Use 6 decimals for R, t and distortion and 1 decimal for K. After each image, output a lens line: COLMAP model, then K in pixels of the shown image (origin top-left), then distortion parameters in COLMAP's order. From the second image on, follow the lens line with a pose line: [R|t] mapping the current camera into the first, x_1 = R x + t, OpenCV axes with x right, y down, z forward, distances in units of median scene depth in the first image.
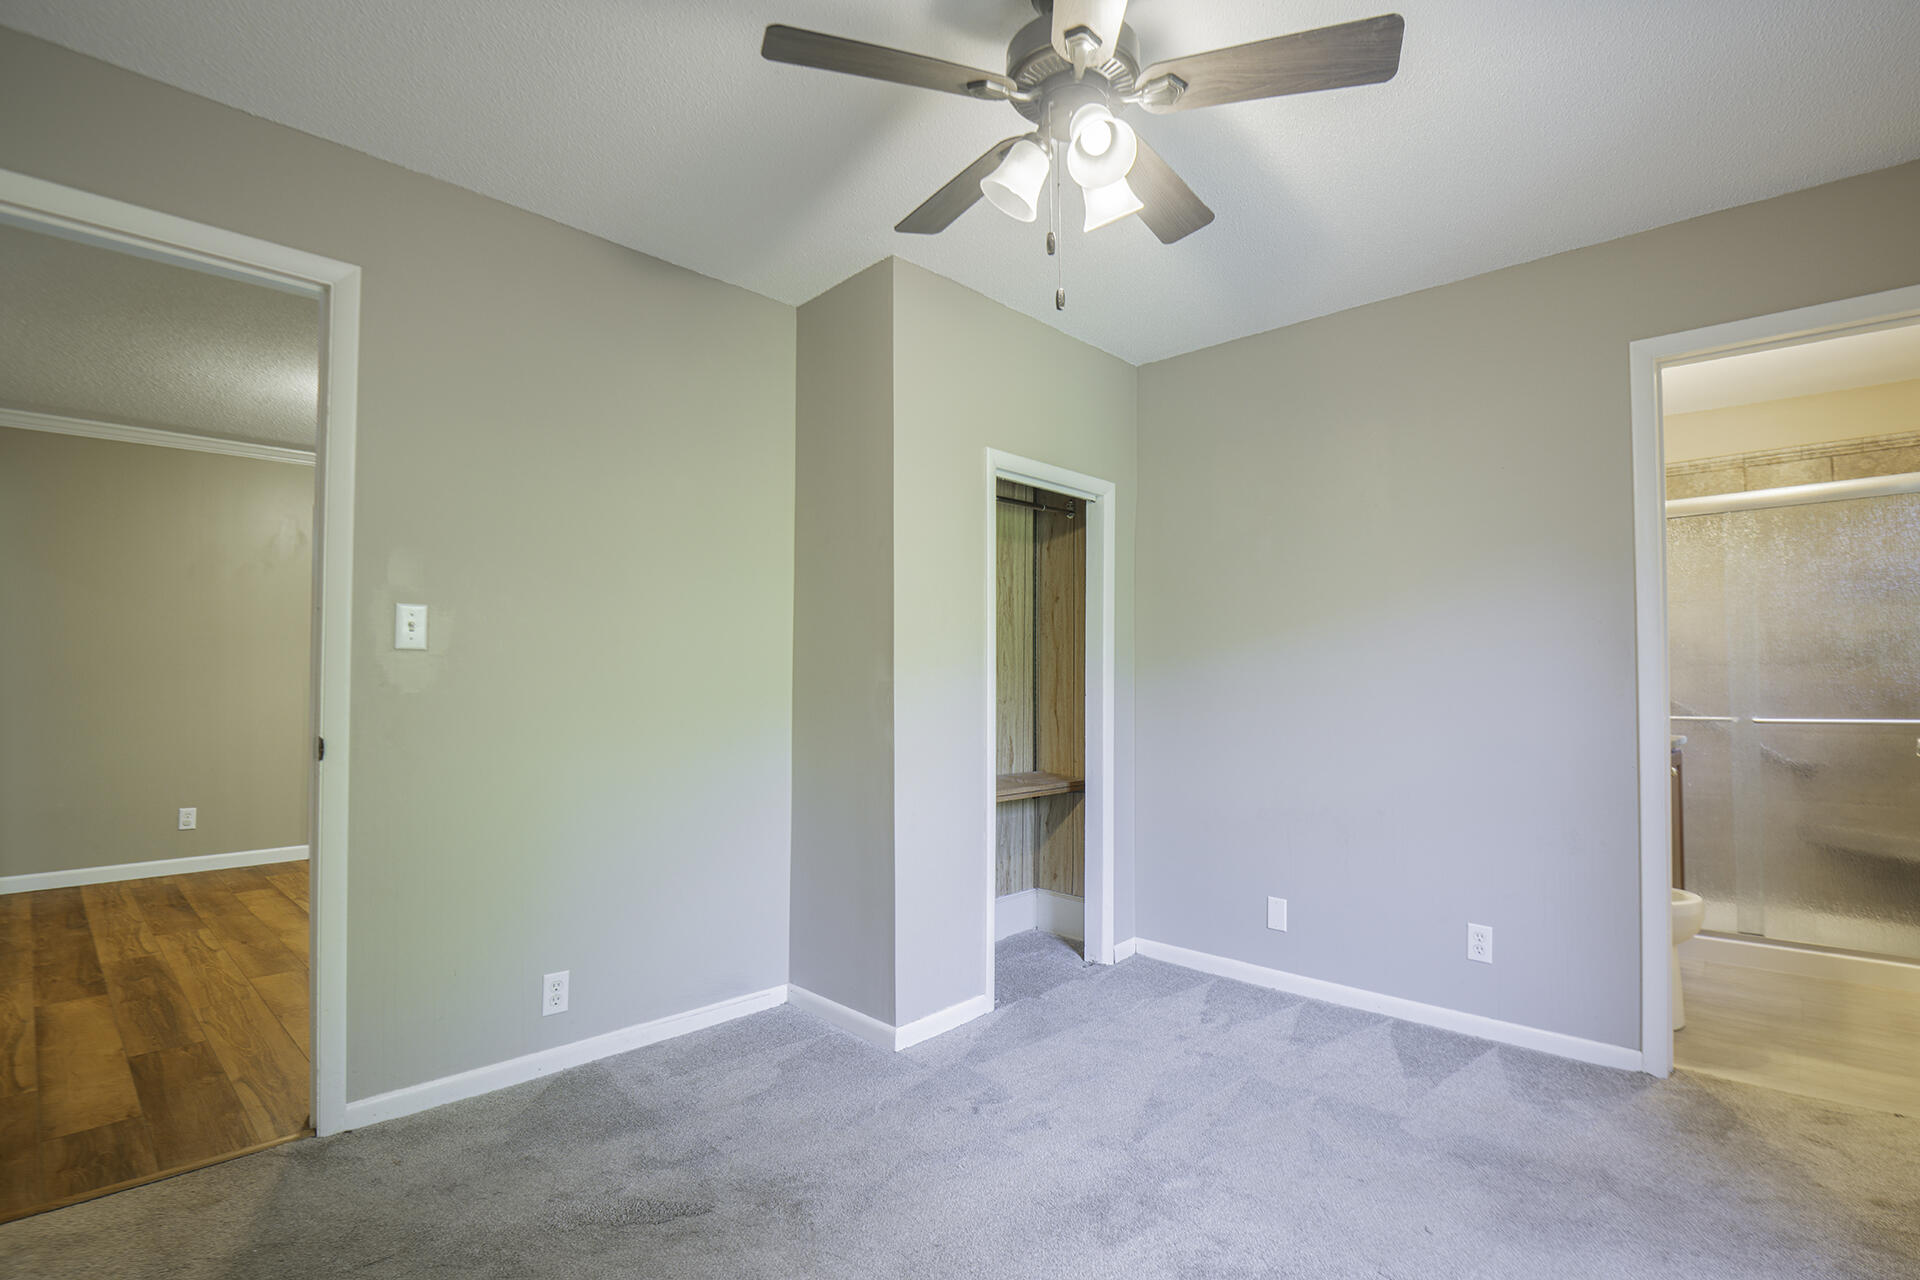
lens RADIAL K [[880.4, 0, 982.8], [0, 880.4, 659.3], [0, 0, 1]] dist [-0.001887, -0.015856]
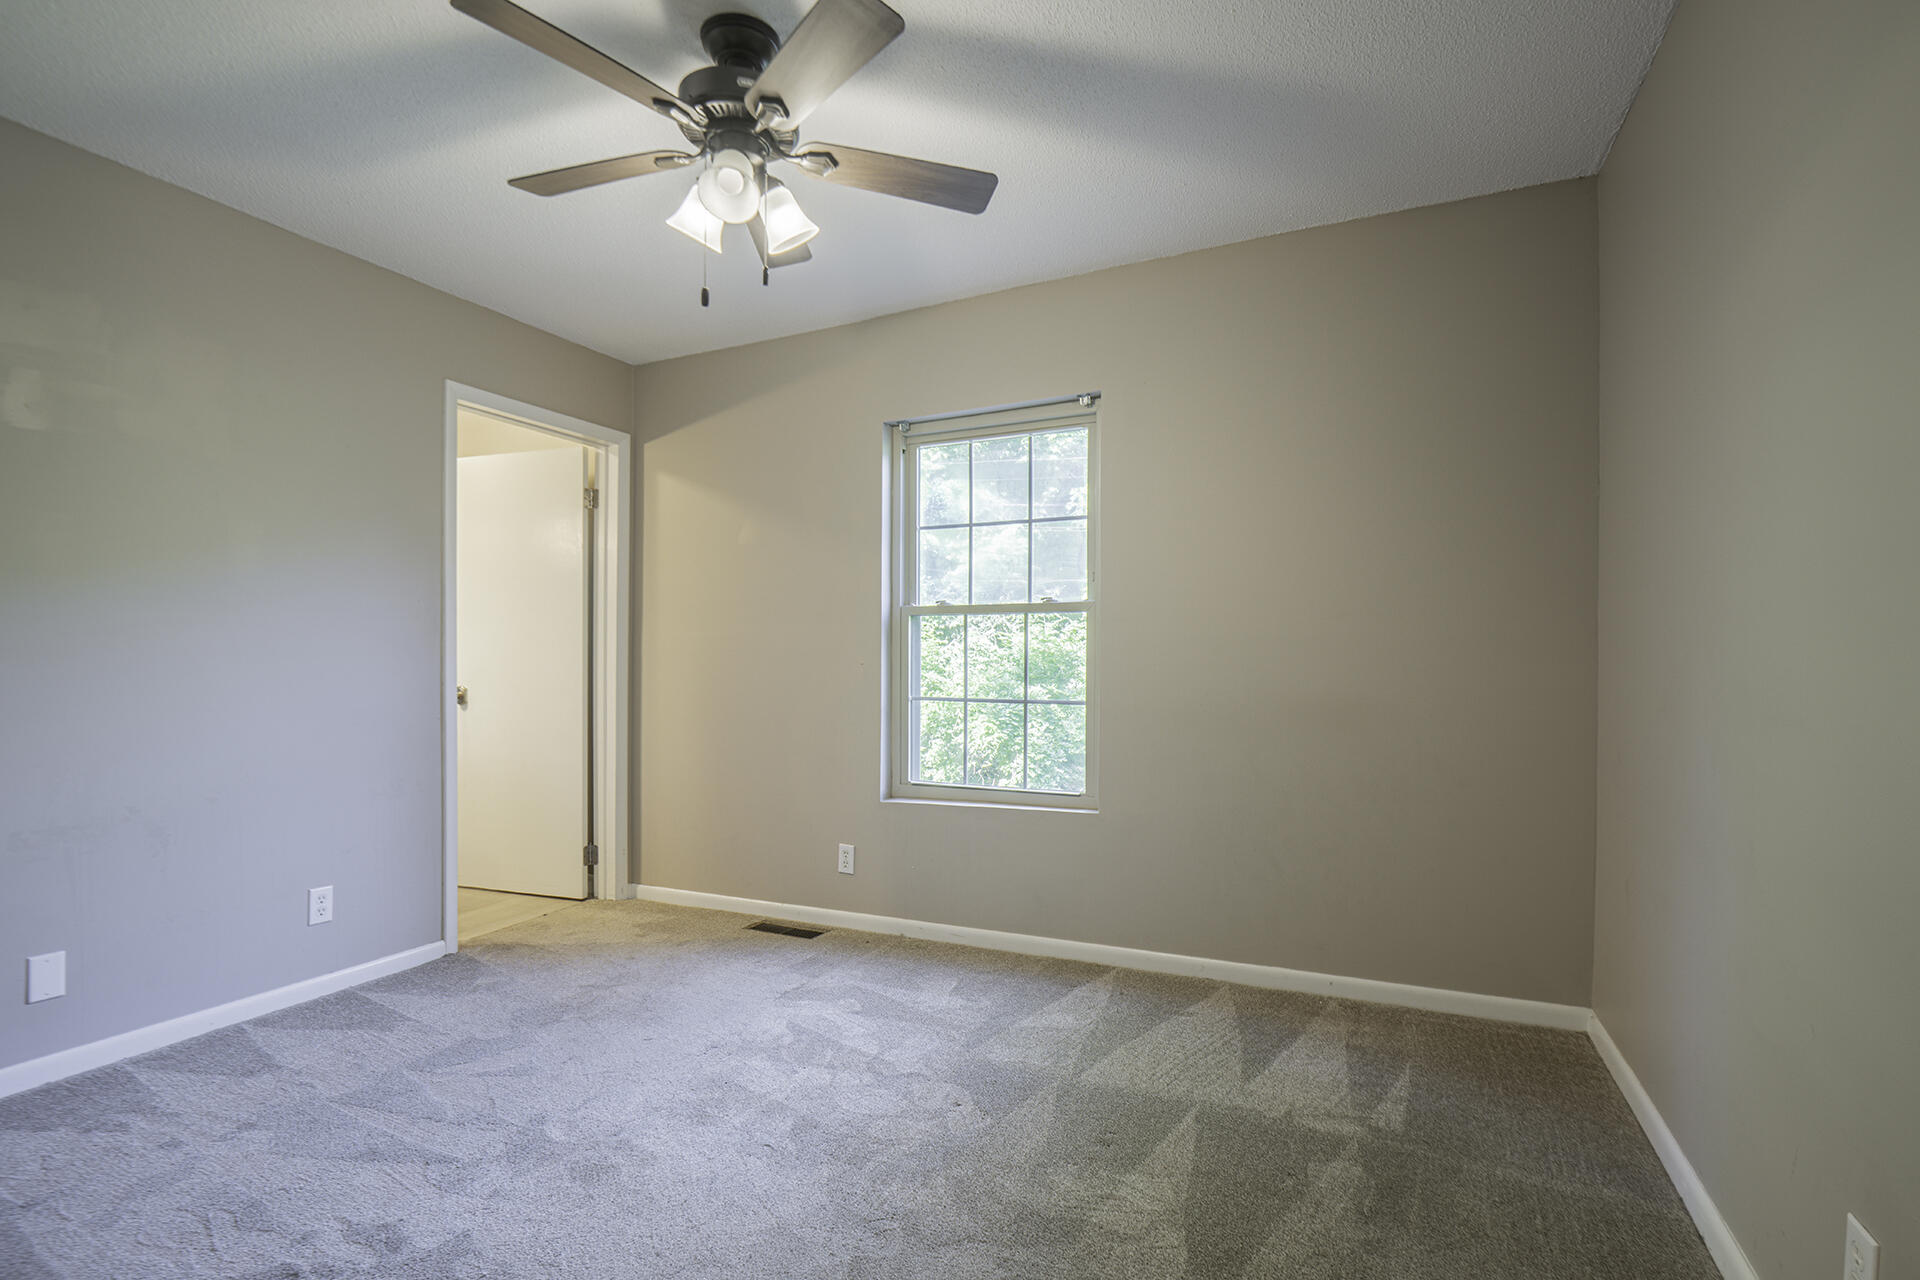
lens RADIAL K [[880.4, 0, 982.8], [0, 880.4, 659.3], [0, 0, 1]] dist [-0.001887, -0.015856]
pose [[-0.299908, -0.010539, 0.953910, -0.702802], [-0.033078, 0.999453, 0.000642, 0.014140], [-0.953395, -0.031361, -0.300092, 0.651869]]
